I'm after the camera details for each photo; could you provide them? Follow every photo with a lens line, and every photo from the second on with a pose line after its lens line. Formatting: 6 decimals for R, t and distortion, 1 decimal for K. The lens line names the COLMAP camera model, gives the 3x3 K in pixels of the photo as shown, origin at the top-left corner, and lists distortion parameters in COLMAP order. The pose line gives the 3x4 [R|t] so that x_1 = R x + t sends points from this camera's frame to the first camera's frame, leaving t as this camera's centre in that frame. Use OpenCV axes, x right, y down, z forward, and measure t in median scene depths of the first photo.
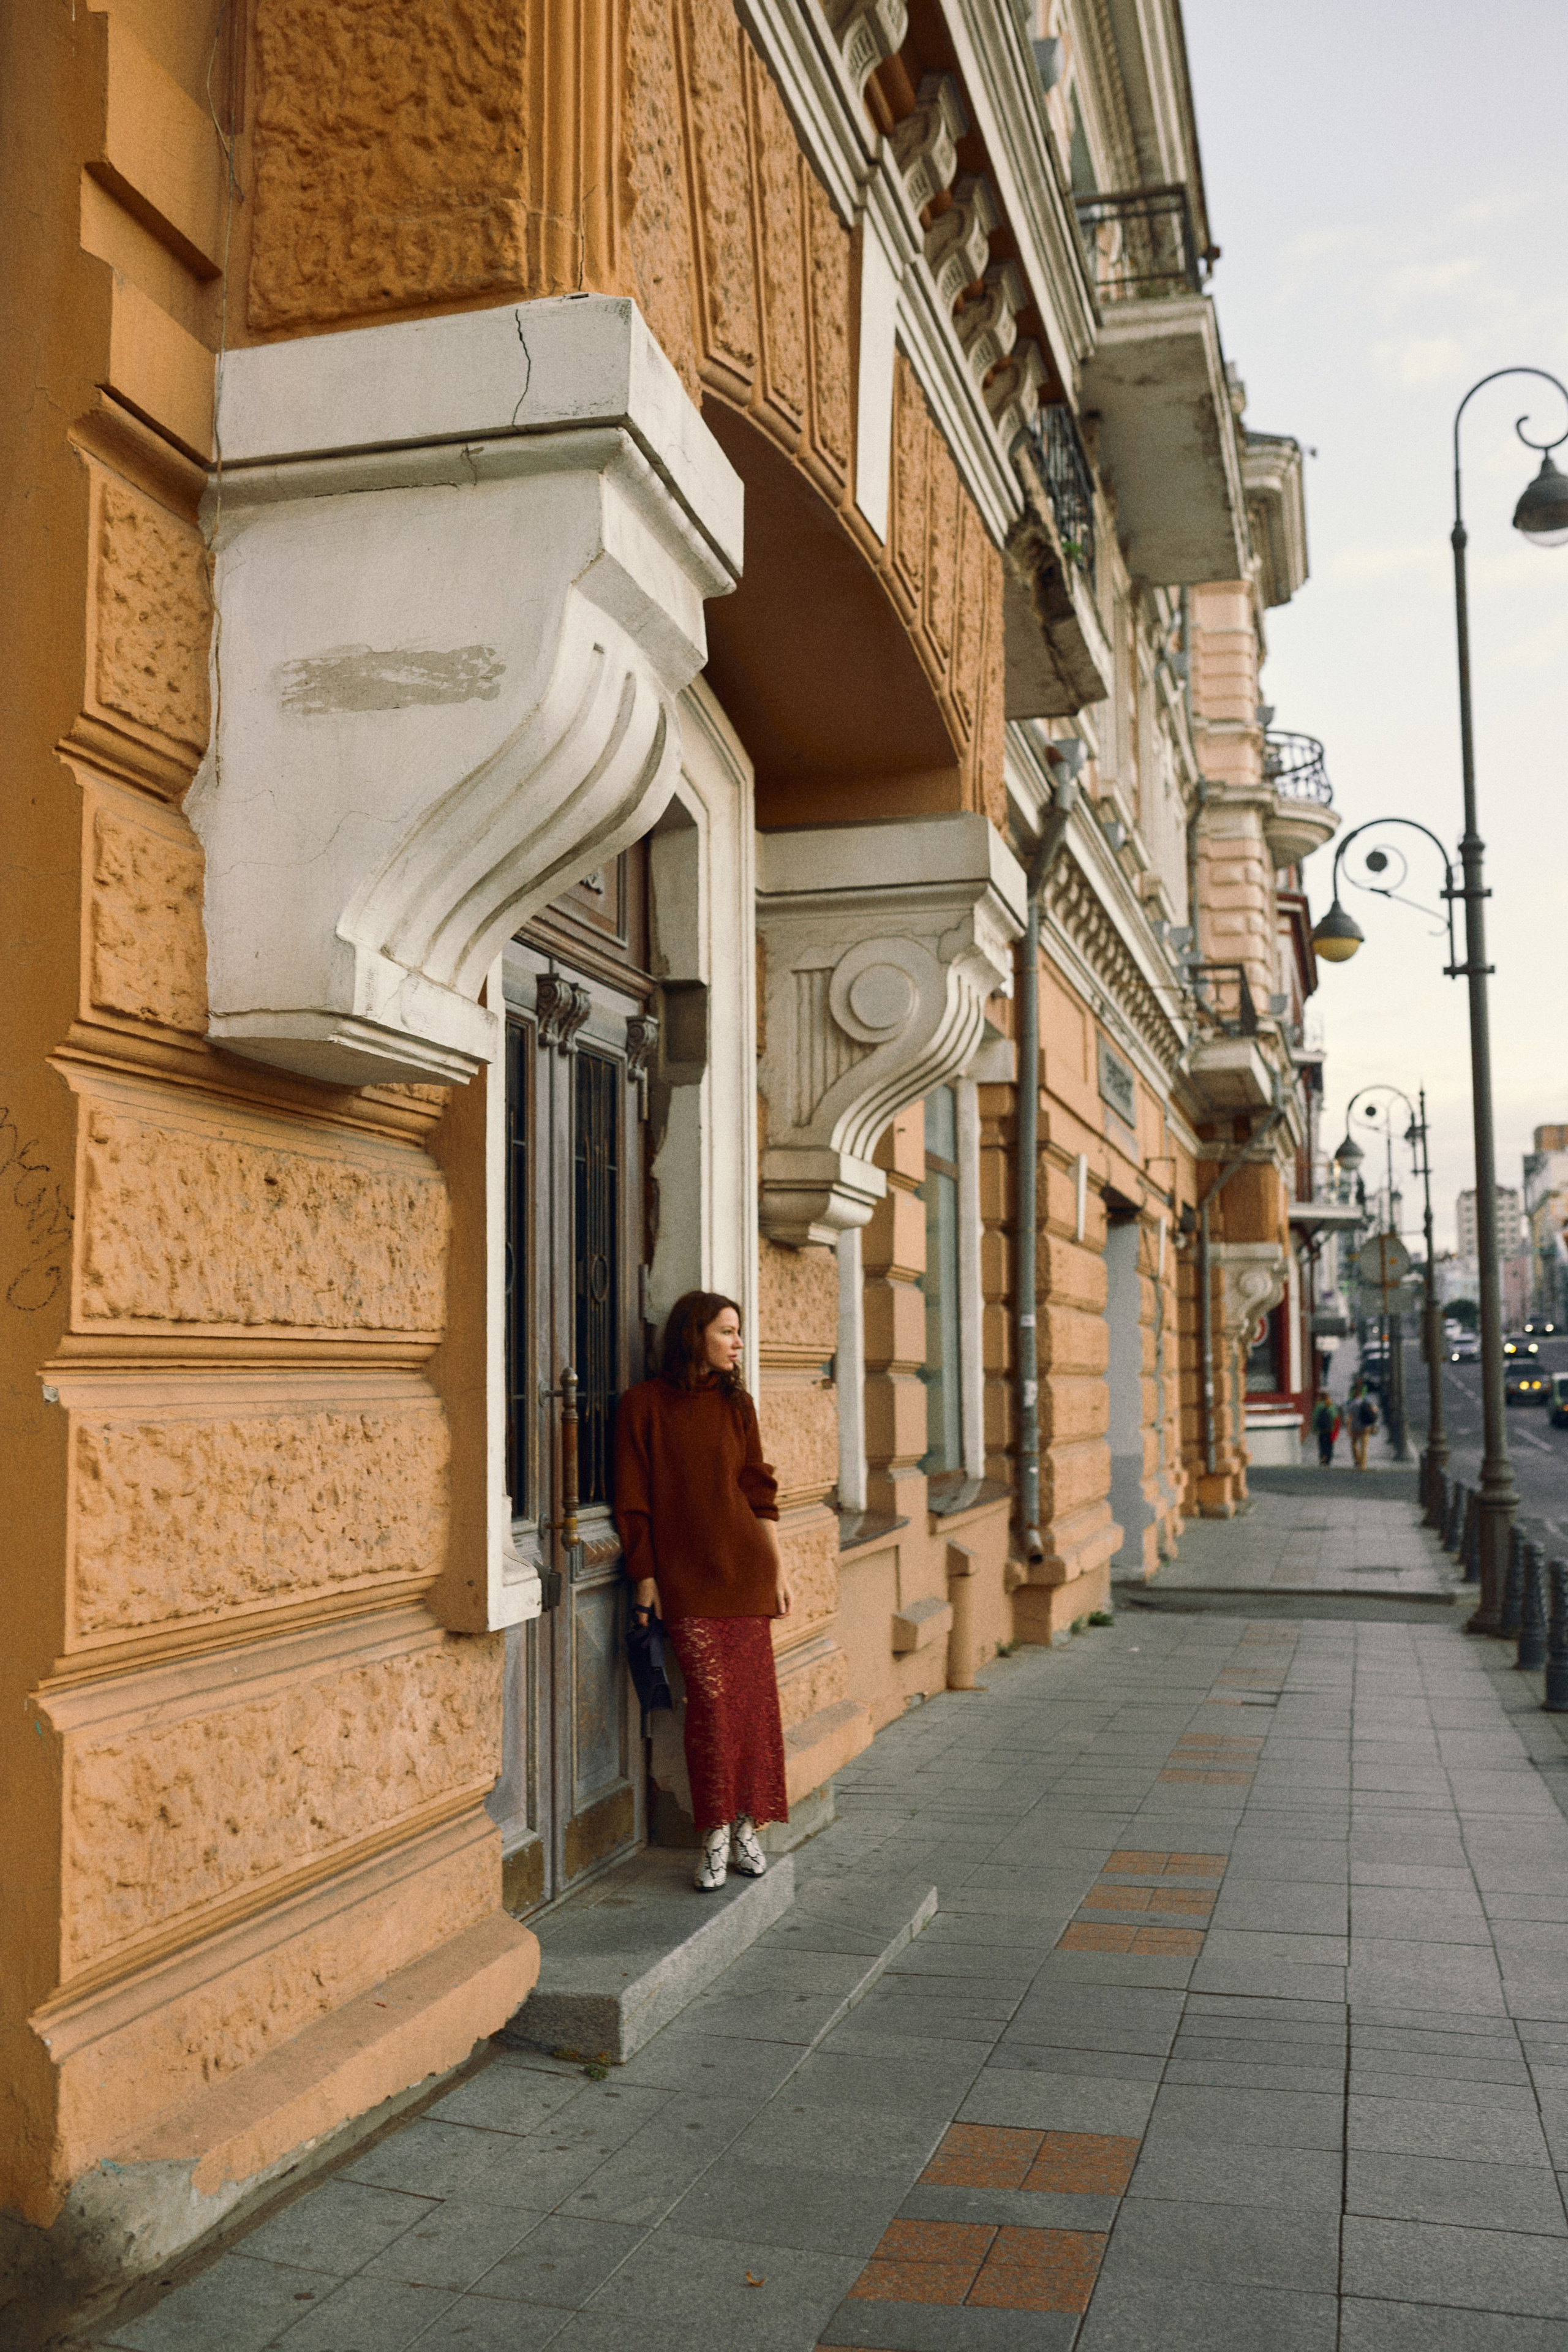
lens RADIAL K [[2293.5, 0, 781.5], [0, 2293.5, 1173.2], [0, 0, 1]] dist [-0.042827, 0.000000]
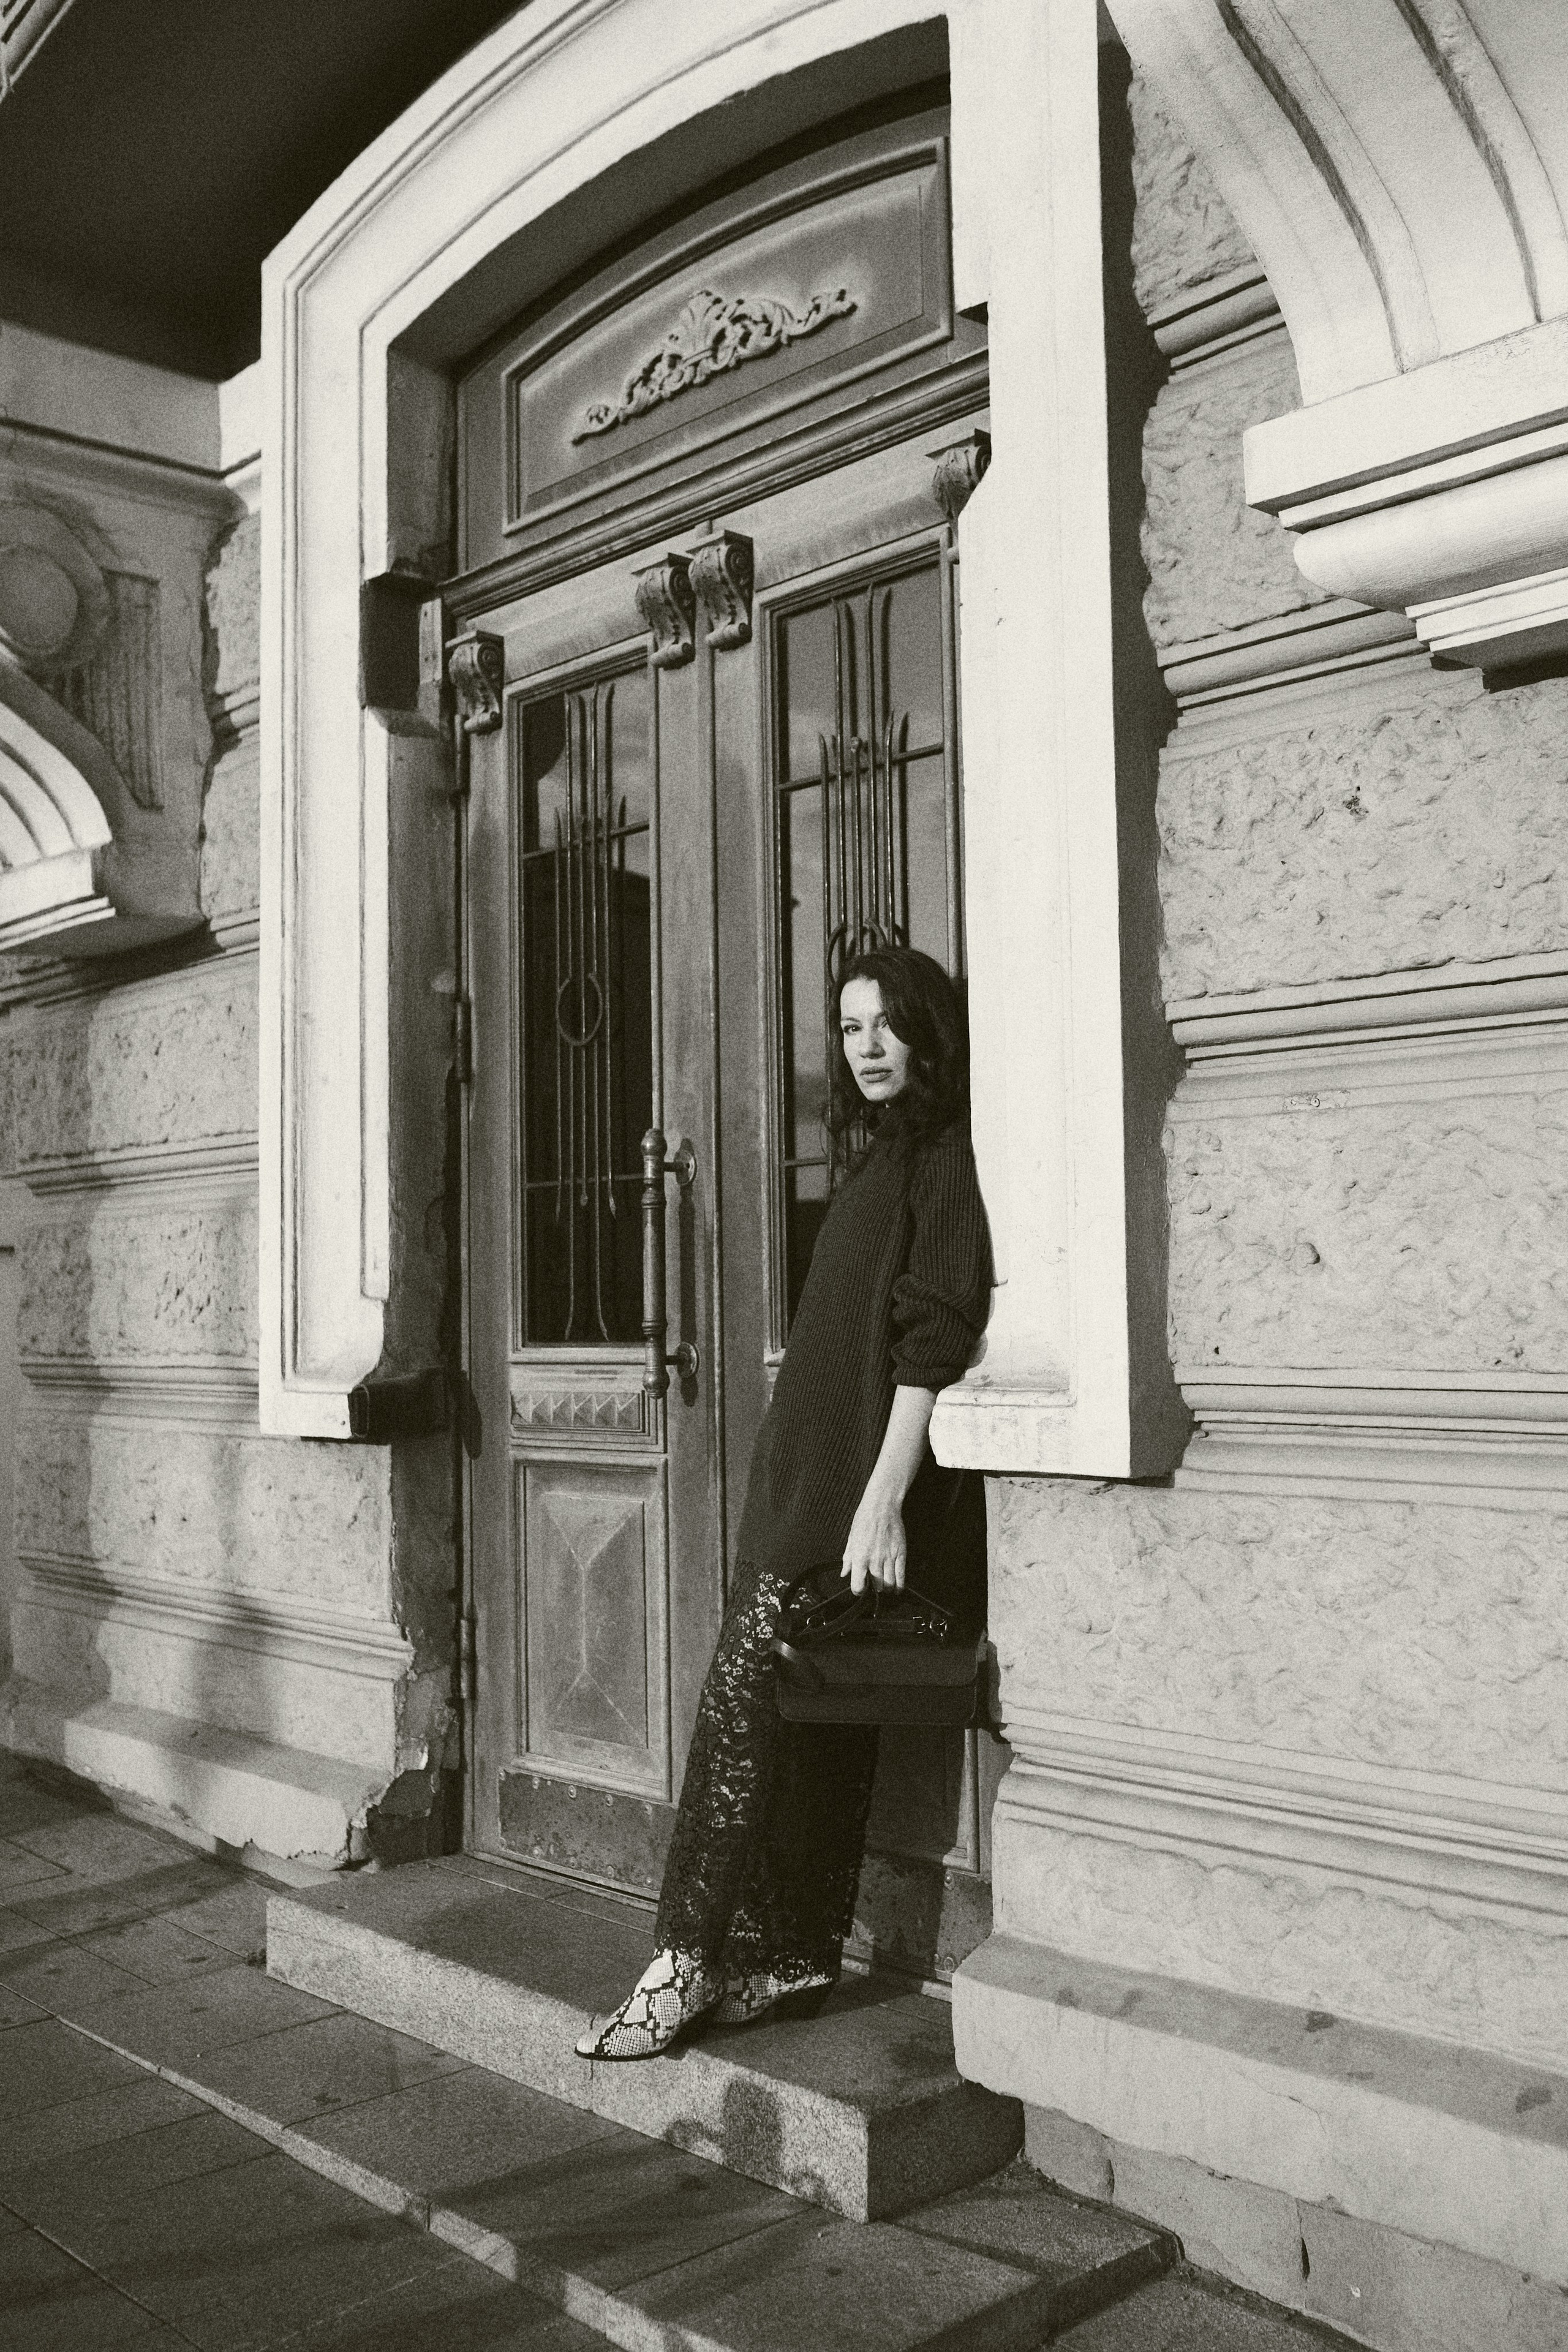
lens RADIAL K [[2293.5, 0, 791.8], [0, 2293.5, 1170.9], [0, 0, 1]] dist [-0.042827, 0.000000]
pose [[-0.554593, -0.030318, -0.831569, 0.487671], [0.090116, 0.991270, -0.096240, 0.179417], [0.827228, -0.128311, -0.547020, 1.524407]]
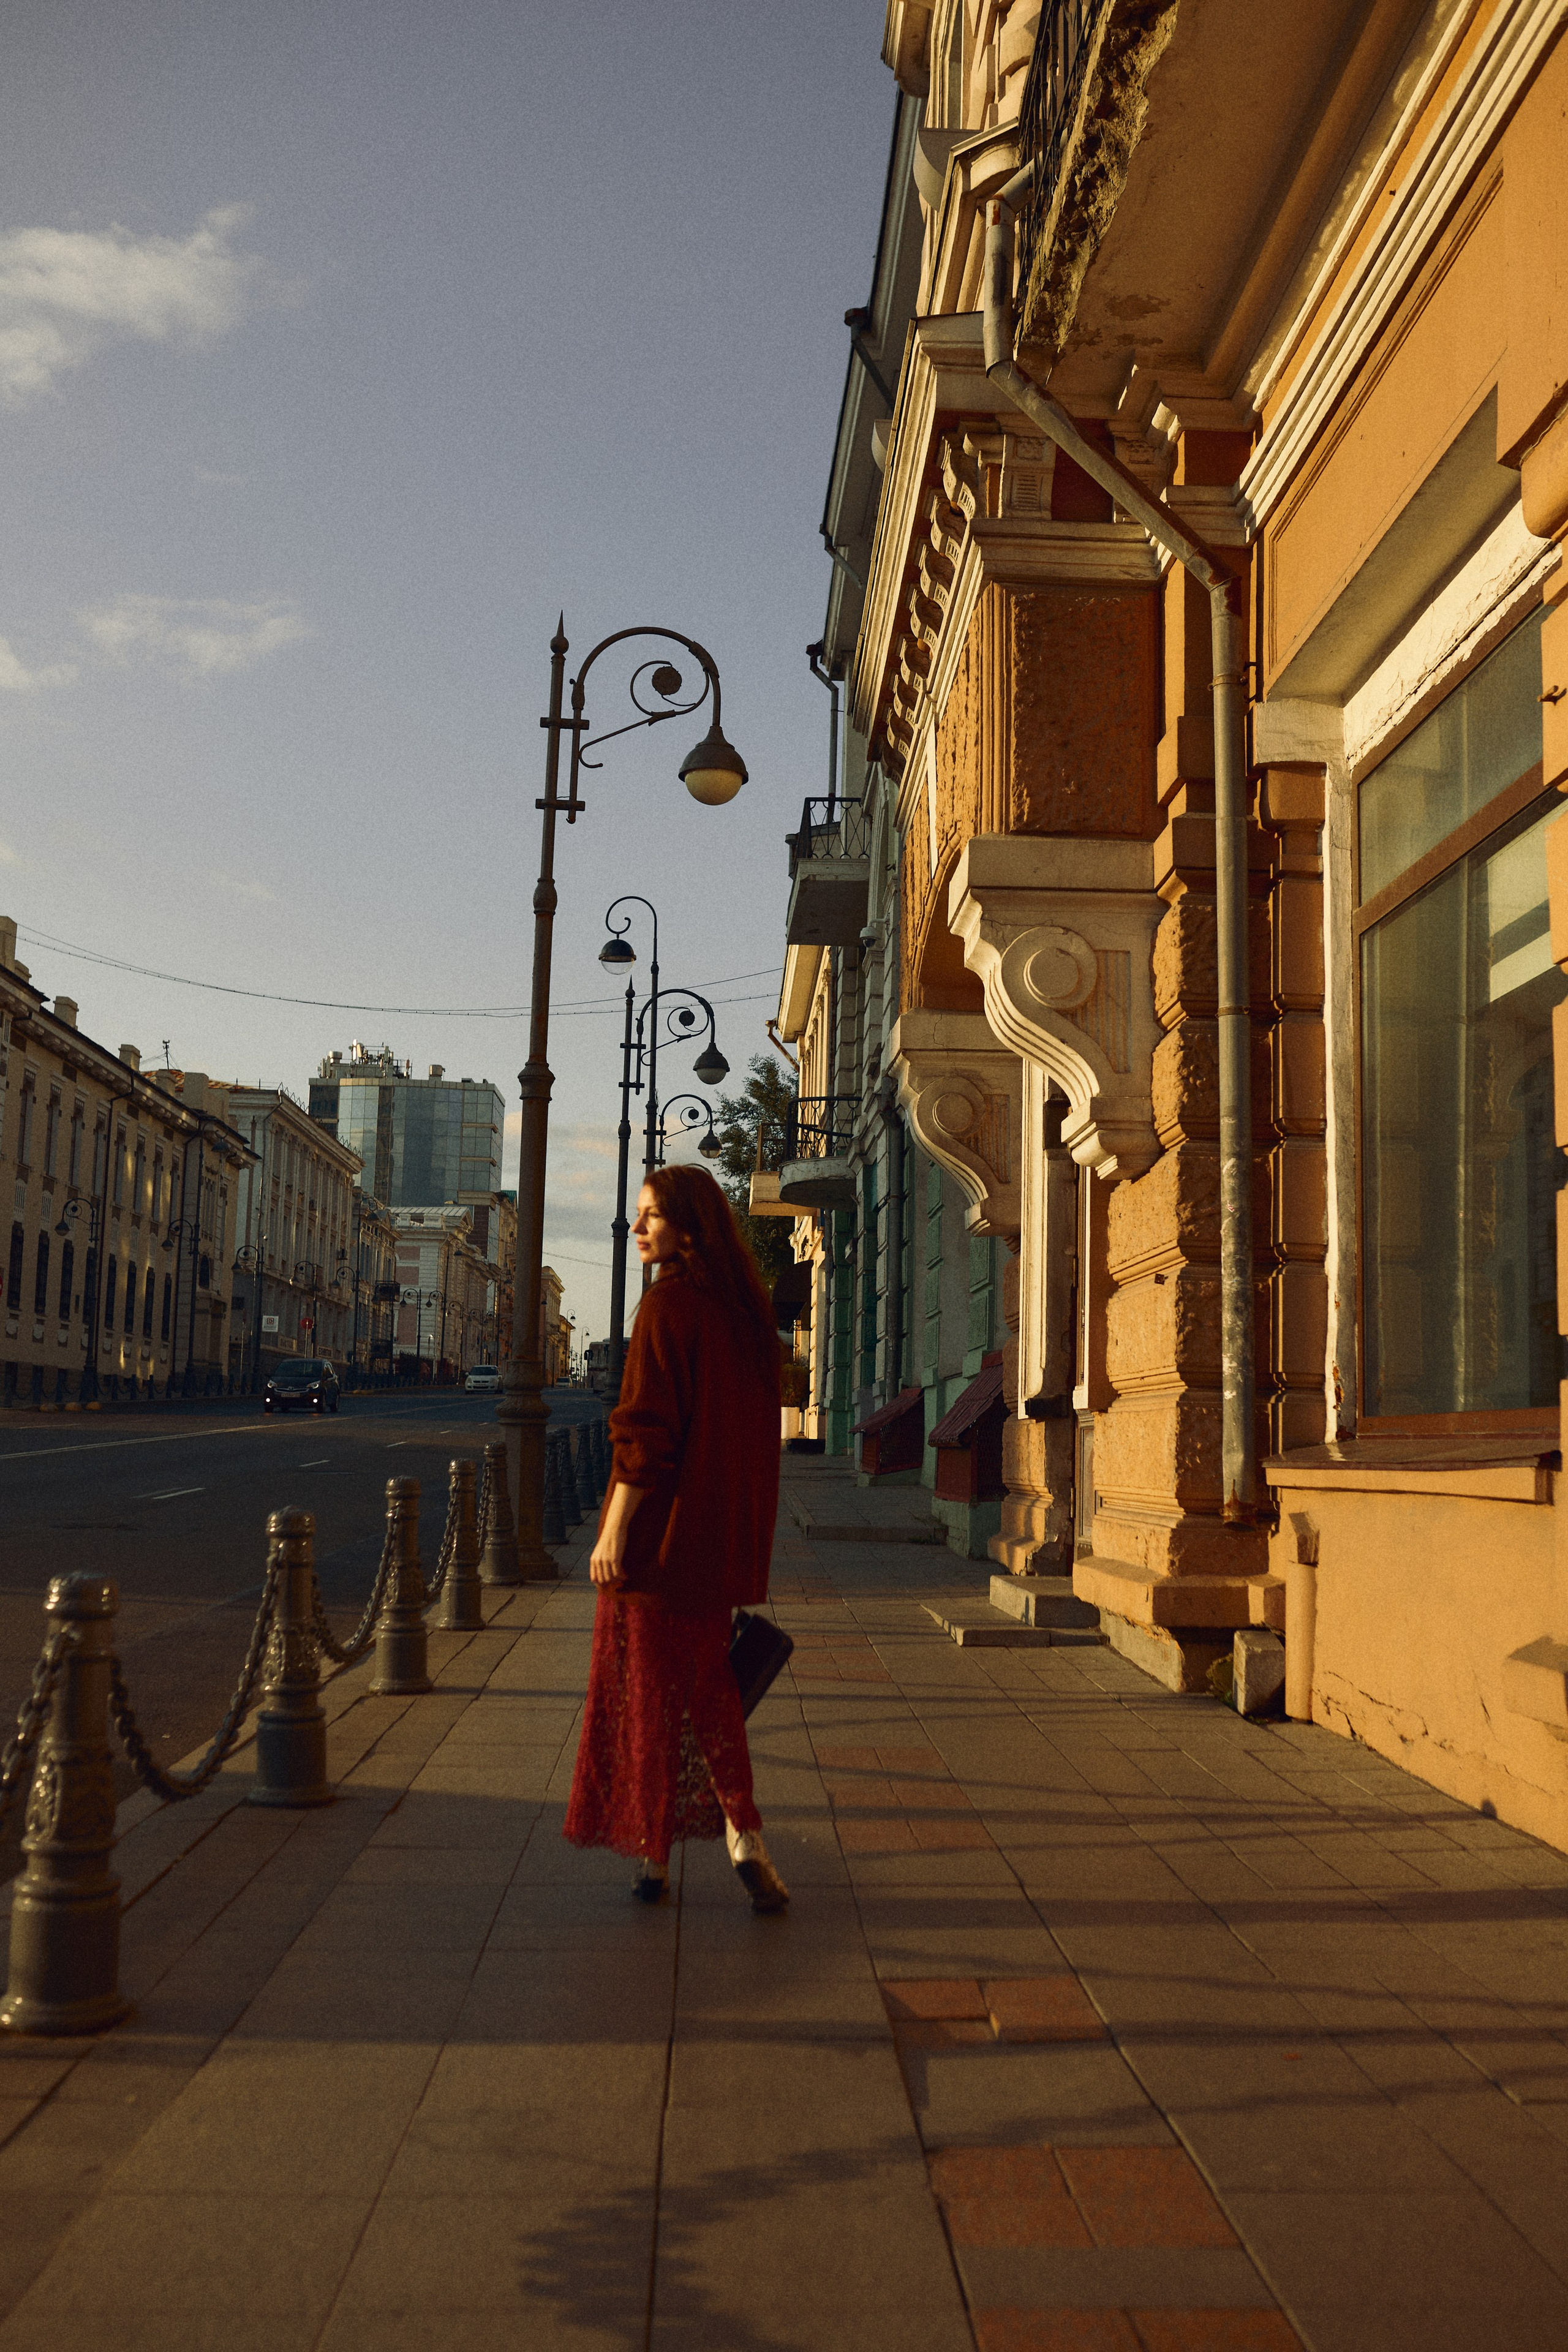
lens RADIAL K [[2293.5, 0, 786.8], [0, 2293.5, 1174.9], [0, 0, 1]] dist [-0.042827, 0.000000]
pose [[-0.961263, -0.050834, -0.270904, 0.730230], [0.004848, 0.979576, -0.201017, 0.384682], [0.275589, -0.194544, -0.941384, 2.942638]]
